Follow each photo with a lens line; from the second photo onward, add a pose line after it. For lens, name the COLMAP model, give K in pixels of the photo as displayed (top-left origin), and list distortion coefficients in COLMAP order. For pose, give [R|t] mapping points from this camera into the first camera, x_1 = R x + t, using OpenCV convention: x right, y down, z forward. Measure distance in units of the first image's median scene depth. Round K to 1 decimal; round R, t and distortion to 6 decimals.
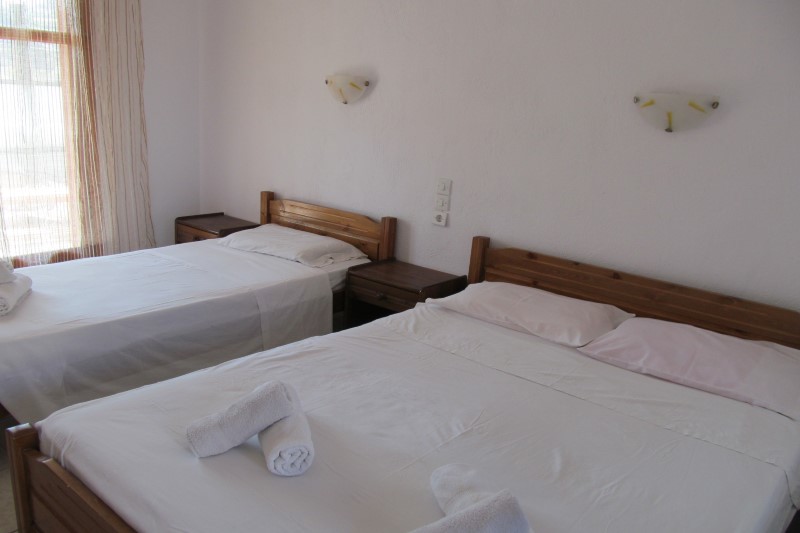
lens RADIAL K [[655.6, 0, 393.2], [0, 655.6, 298.7], [0, 0, 1]] dist [-0.066834, 0.041724]
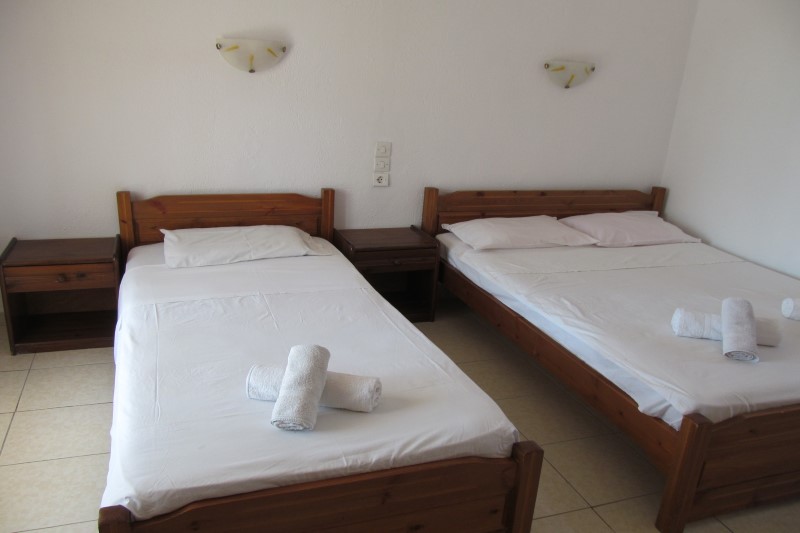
lens RADIAL K [[655.6, 0, 392.9], [0, 655.6, 305.9], [0, 0, 1]] dist [-0.066834, 0.041724]
pose [[0.518358, -0.332531, 0.787863, -0.840329], [0.235444, 0.941189, 0.242339, -0.186451], [-0.822114, 0.059879, 0.566165, 0.403275]]
